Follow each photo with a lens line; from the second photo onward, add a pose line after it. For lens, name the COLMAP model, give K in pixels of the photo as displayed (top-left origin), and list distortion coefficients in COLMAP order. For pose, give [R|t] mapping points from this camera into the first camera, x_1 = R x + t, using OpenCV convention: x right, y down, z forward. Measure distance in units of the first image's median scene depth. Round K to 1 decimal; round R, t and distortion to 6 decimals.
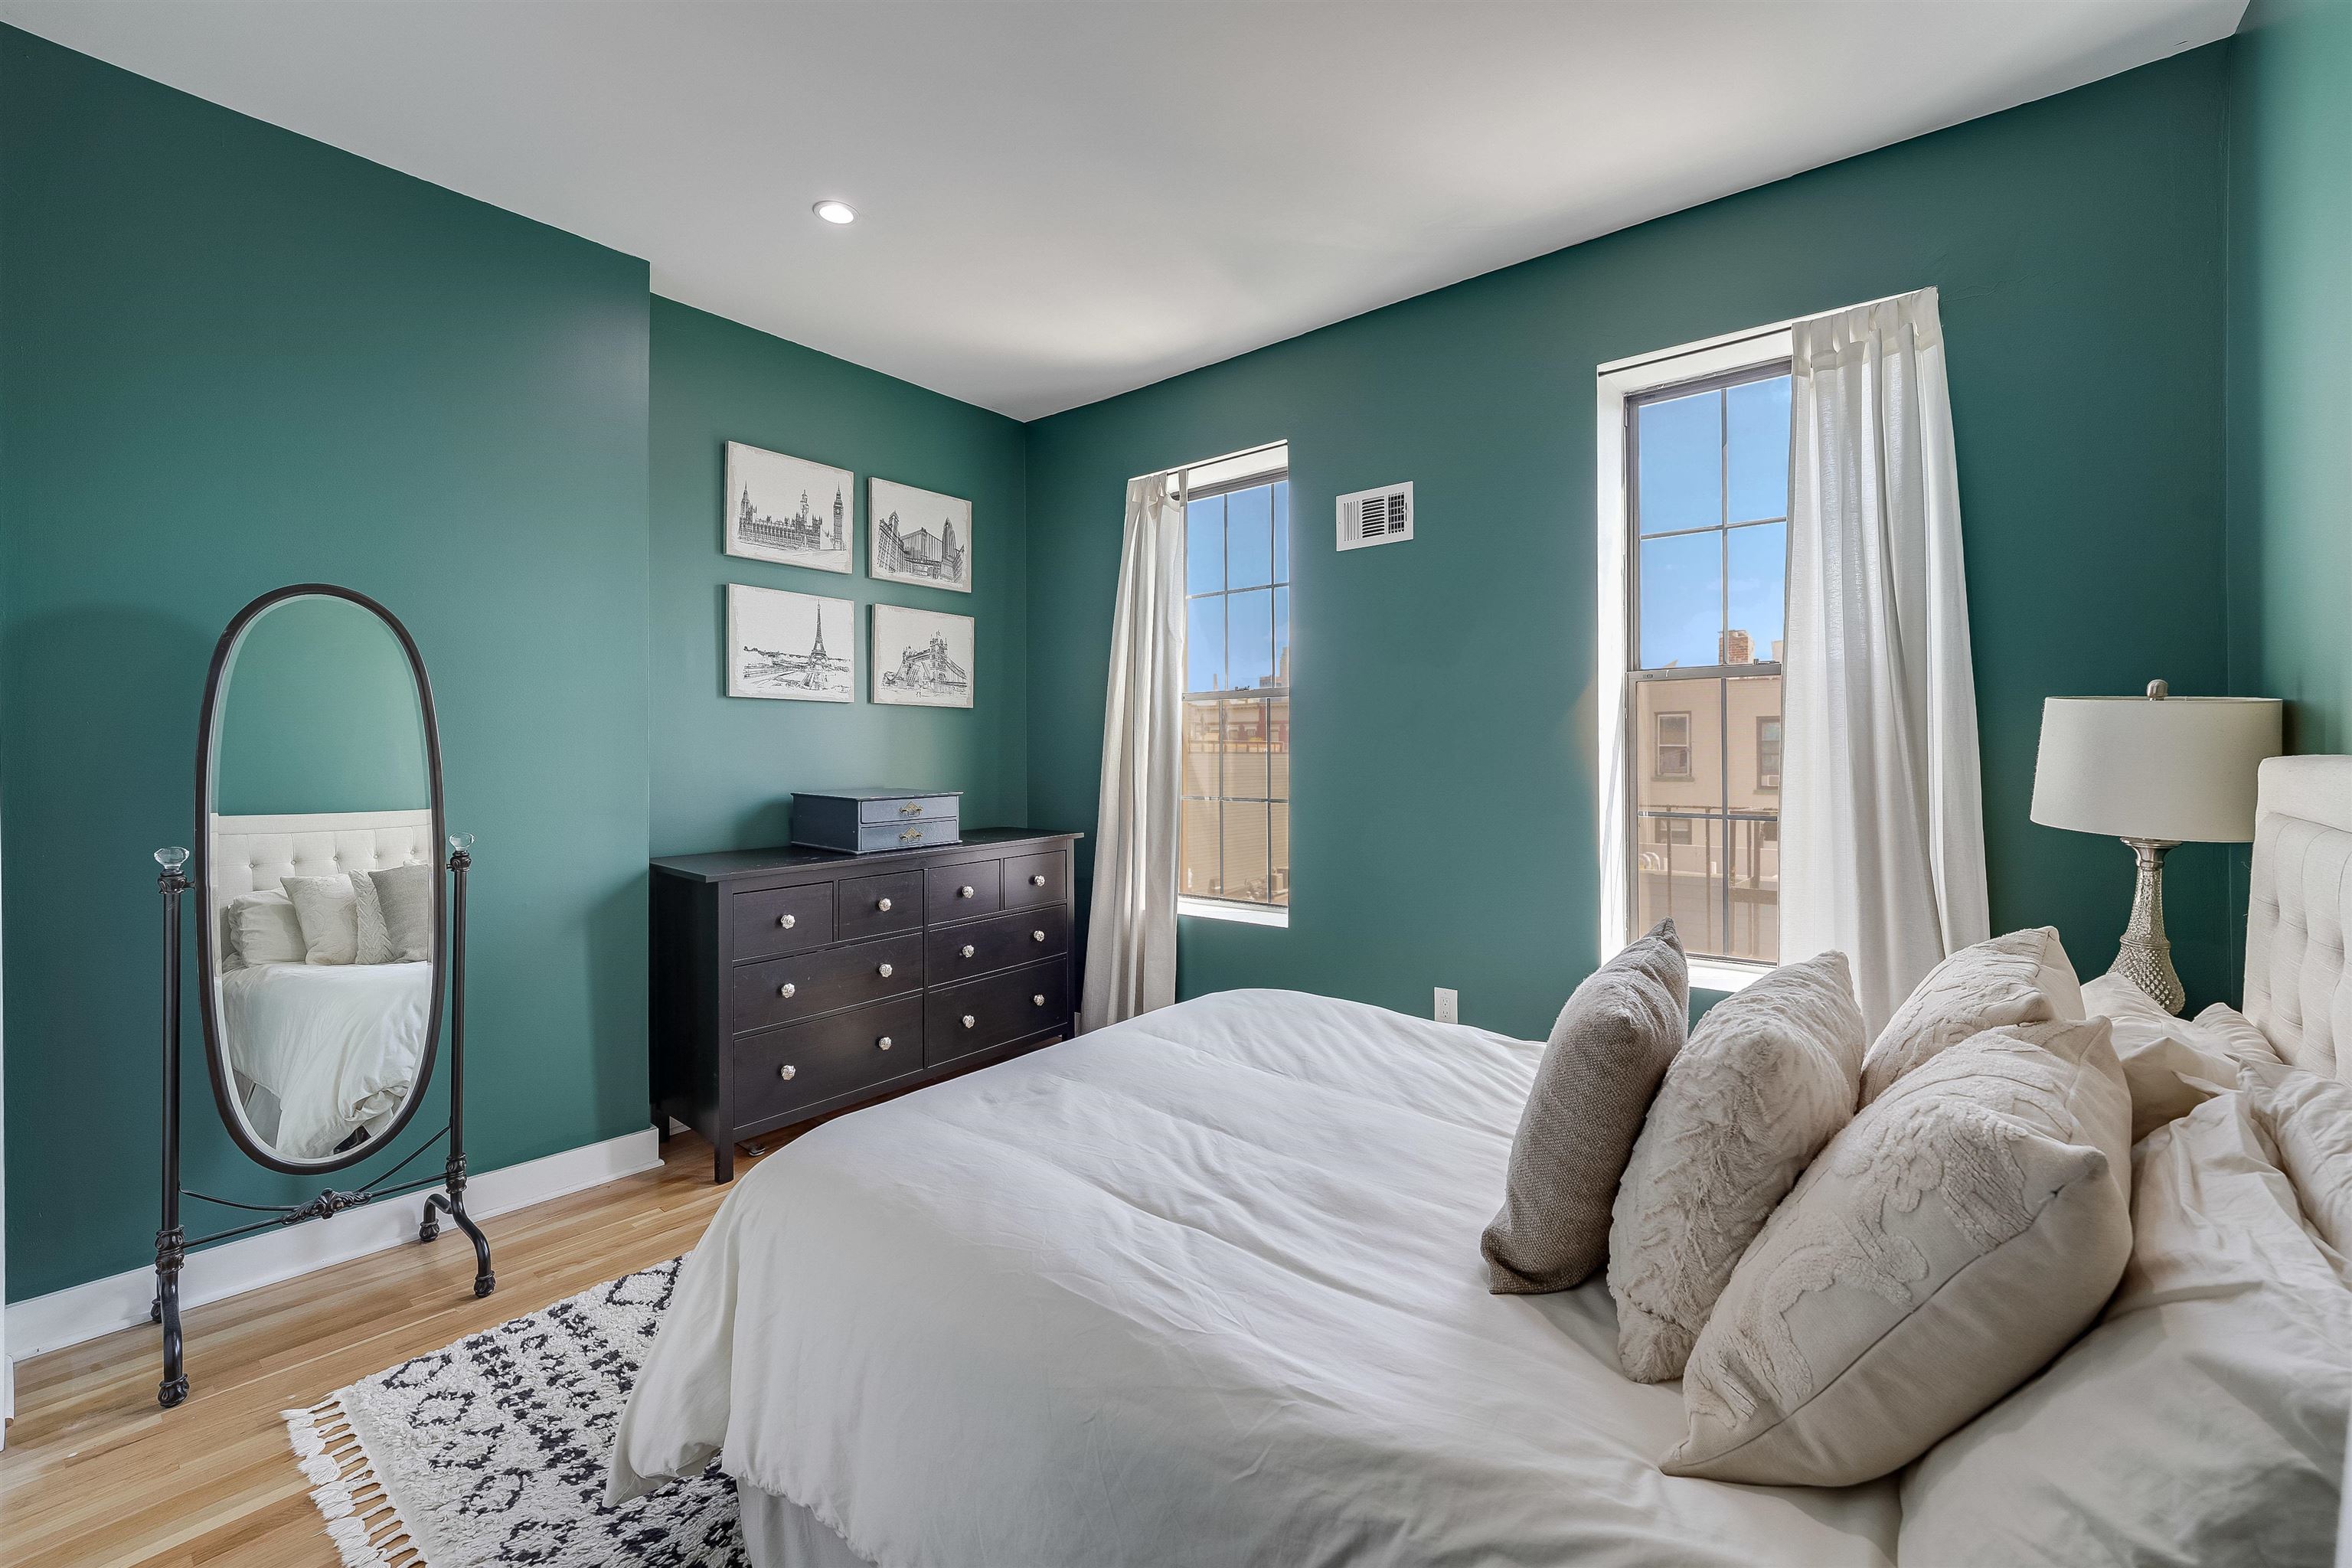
lens RADIAL K [[952.4, 0, 1185.2], [0, 952.4, 762.5], [0, 0, 1]] dist [-0.015558, 0.004046]
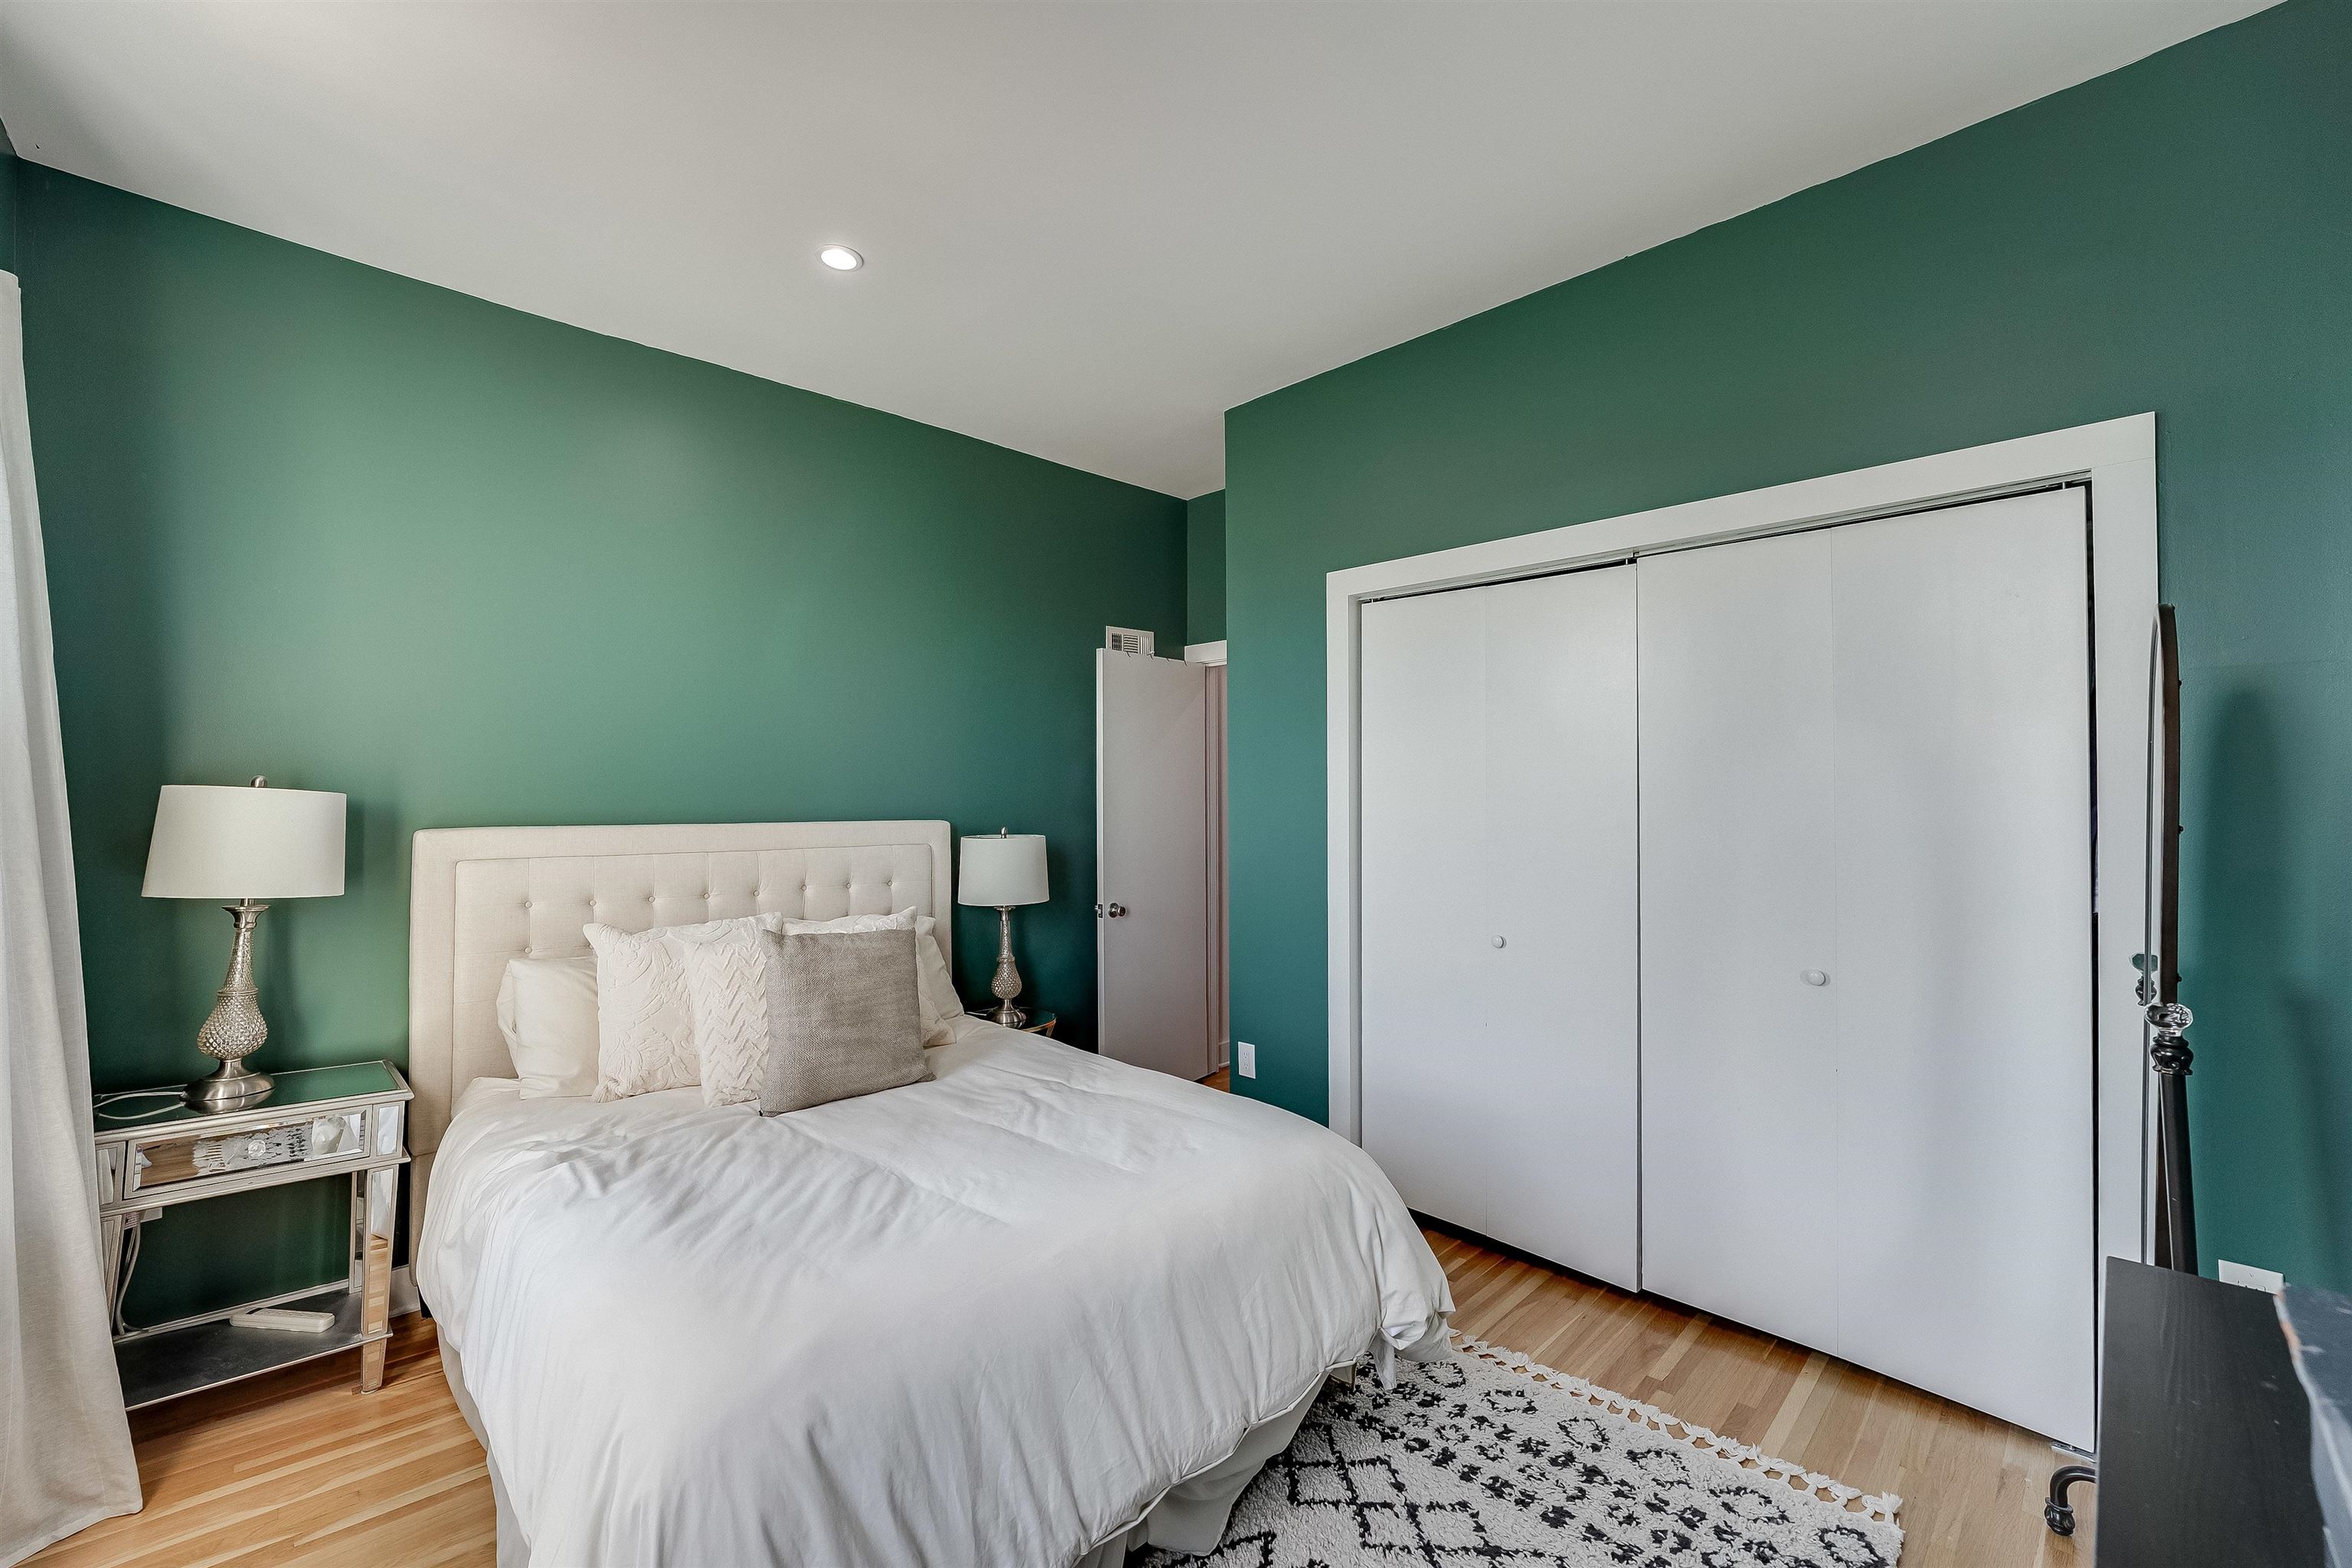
lens RADIAL K [[958.9, 0, 1161.4], [0, 958.9, 775.1], [0, 0, 1]] dist [-0.010956, 0.001364]
pose [[-0.988978, 0.006551, 0.147919, -0.169528], [0.007028, 0.999972, 0.002706, -0.041908], [-0.147897, 0.003716, -0.988996, 1.046301]]
